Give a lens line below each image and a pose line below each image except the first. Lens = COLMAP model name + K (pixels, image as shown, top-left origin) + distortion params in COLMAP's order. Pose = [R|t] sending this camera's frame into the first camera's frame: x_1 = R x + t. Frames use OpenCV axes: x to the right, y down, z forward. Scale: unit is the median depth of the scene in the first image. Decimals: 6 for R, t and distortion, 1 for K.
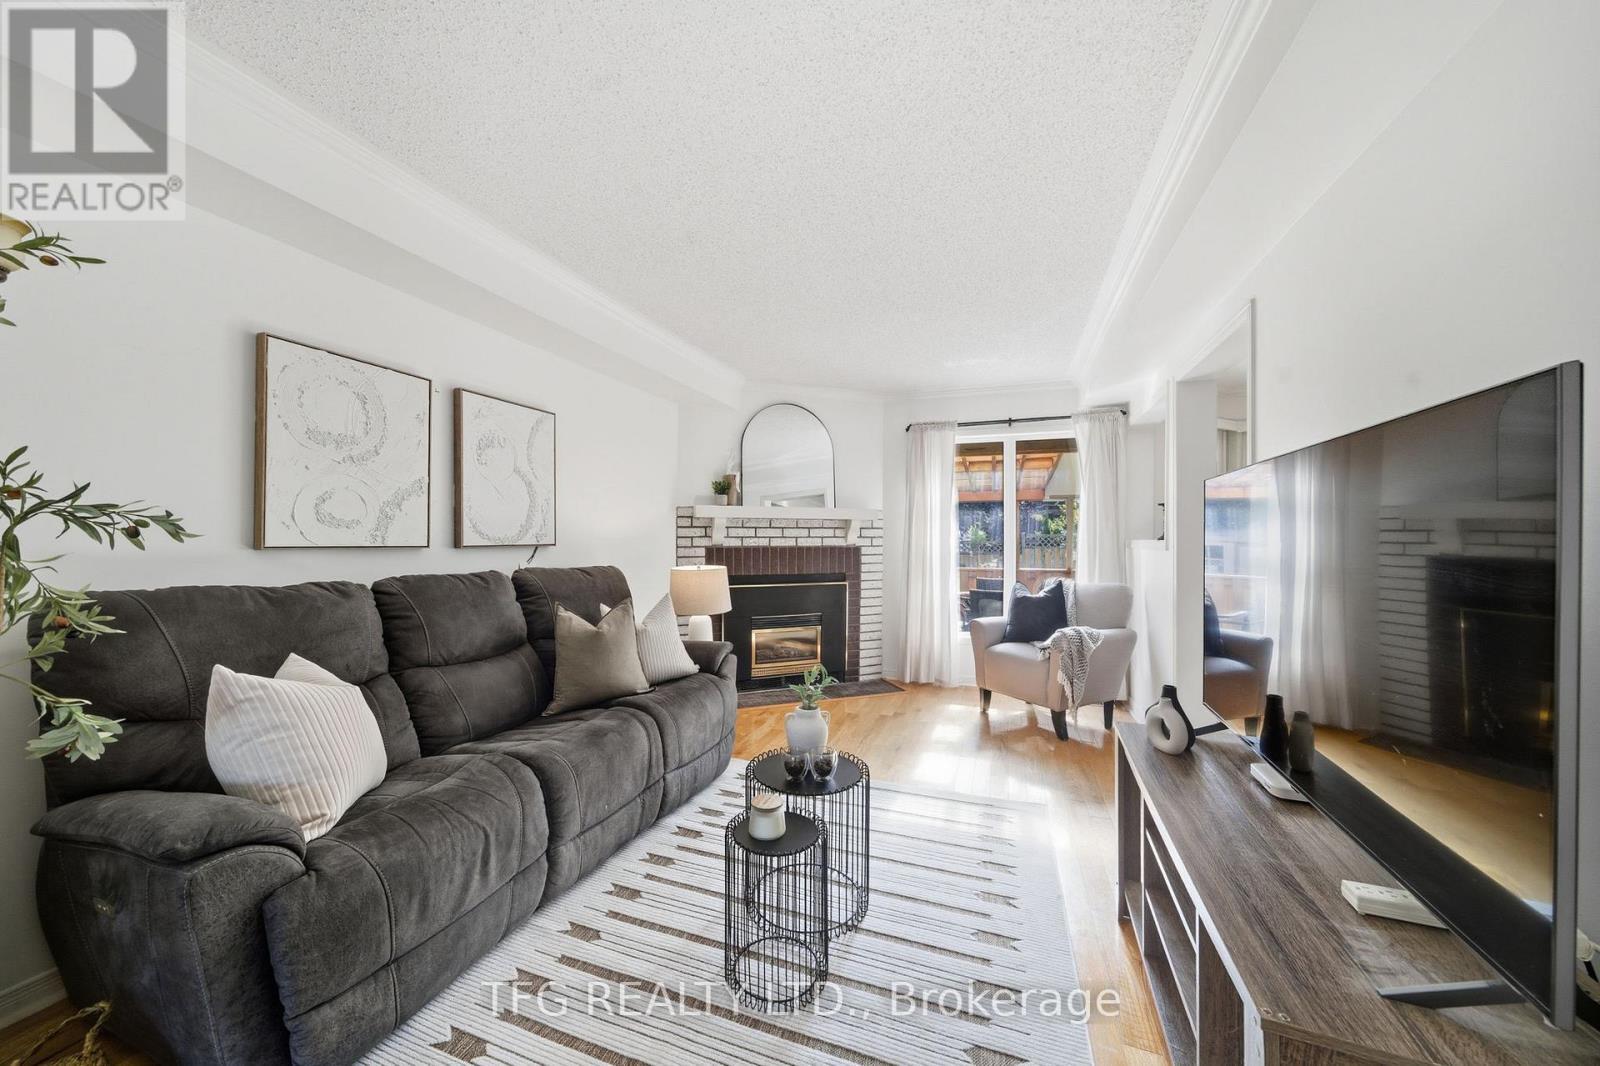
lens RADIAL K [[555.3, 0, 800.6], [0, 555.3, 532.9], [0, 0, 1]] dist [-0.002156, -0.000062]
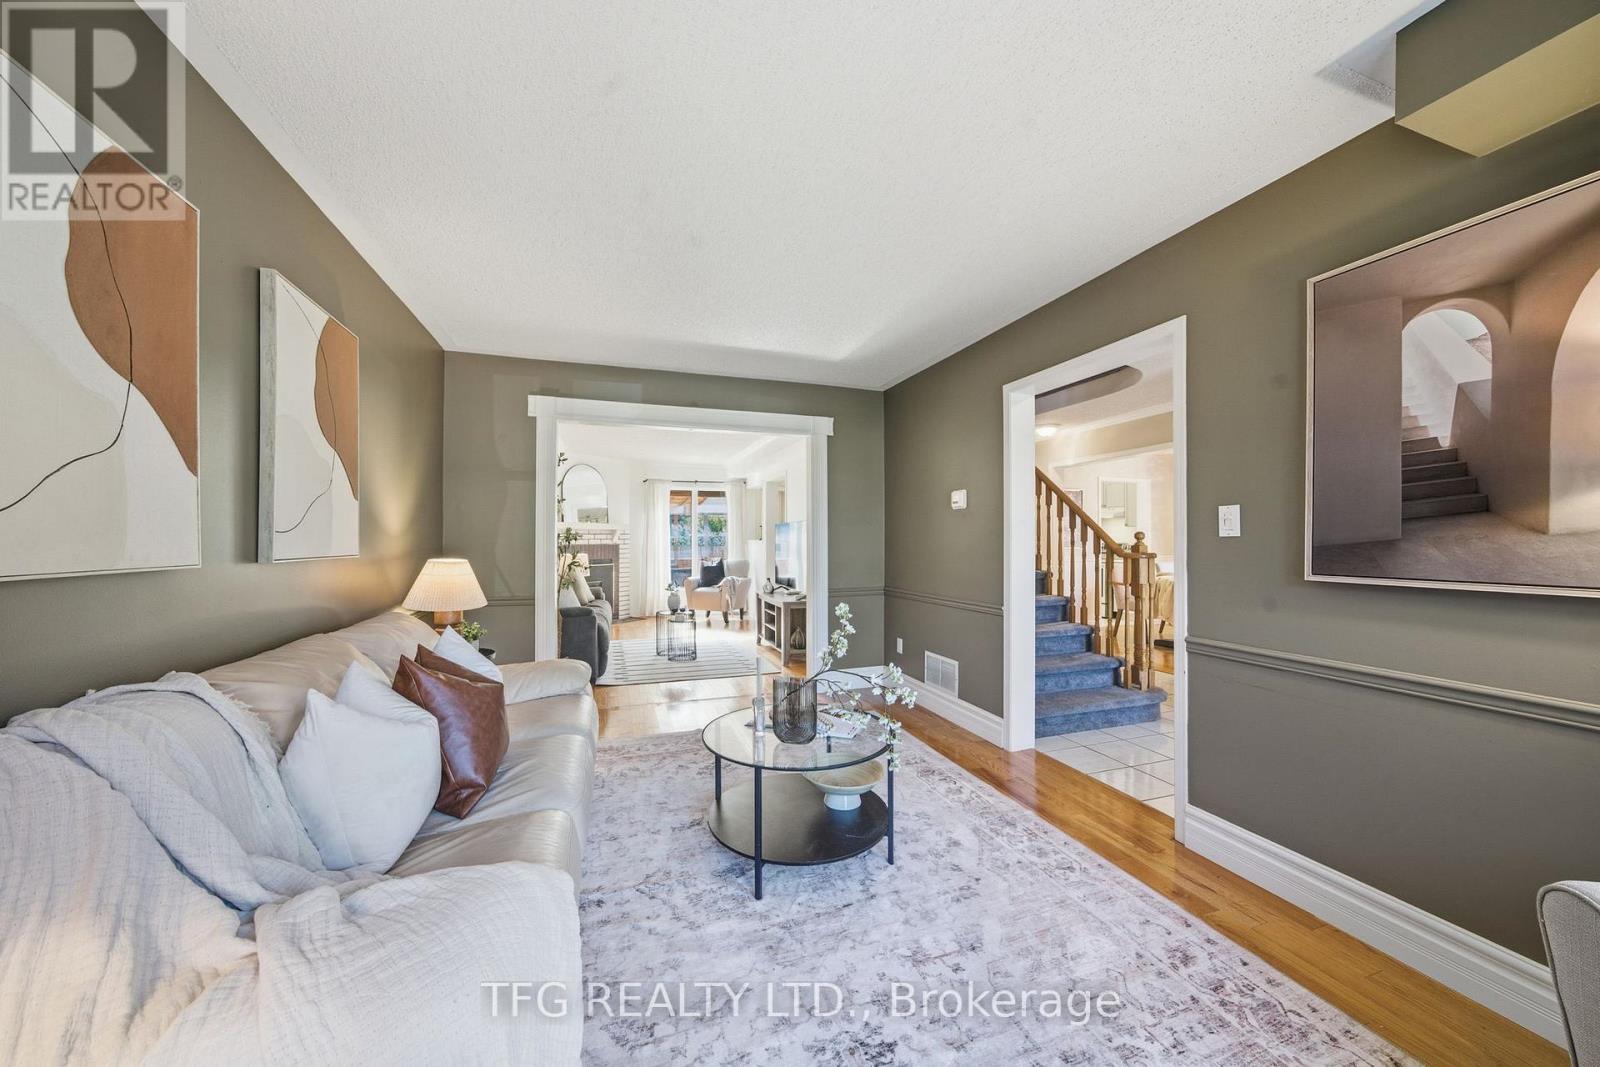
lens RADIAL K [[555.3, 0, 790.4], [0, 555.3, 535.2], [0, 0, 1]] dist [-0.002156, -0.000062]
pose [[0.788571, -0.003148, 0.614936, -0.609799], [0.001507, 0.999994, 0.003187, -0.010602], [-0.614942, -0.001586, 0.788571, -0.822052]]
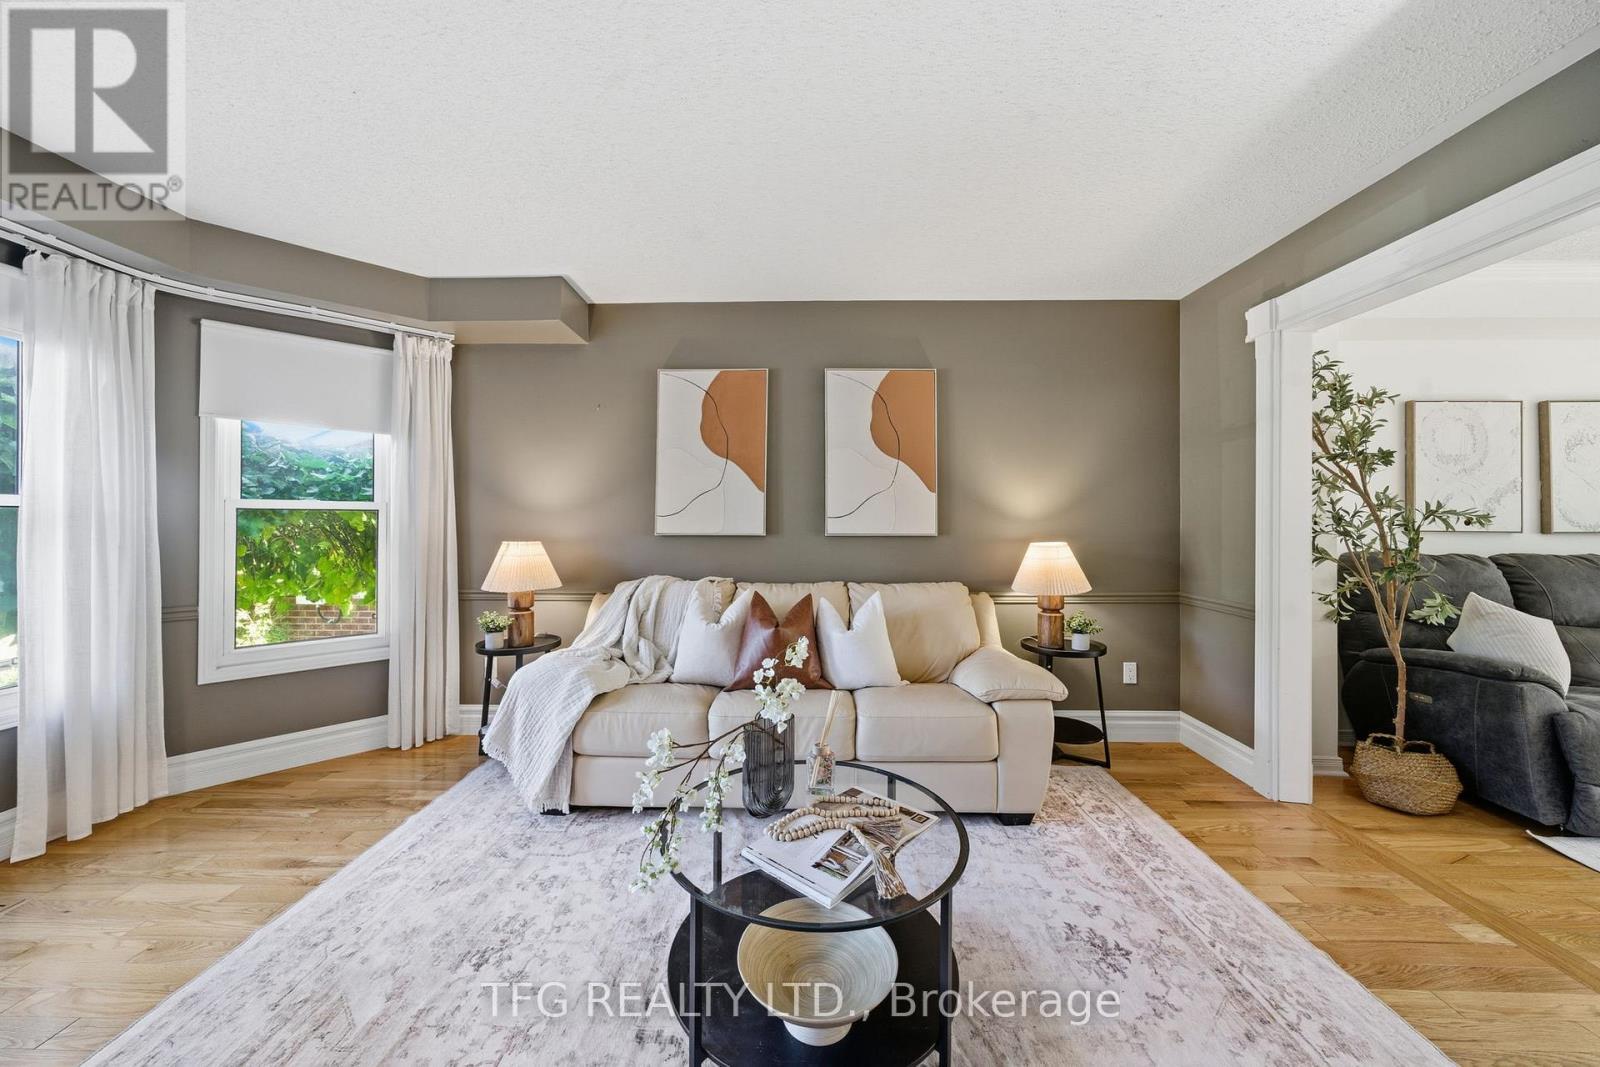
lens RADIAL K [[555.3, 0, 789.1], [0, 555.3, 520.3], [0, 0, 1]] dist [-0.002156, -0.000062]
pose [[0.310129, -0.006463, -0.950673, 0.007817], [0.008293, 0.999957, -0.004092, -0.005995], [0.950658, -0.006615, 0.310169, -0.539596]]
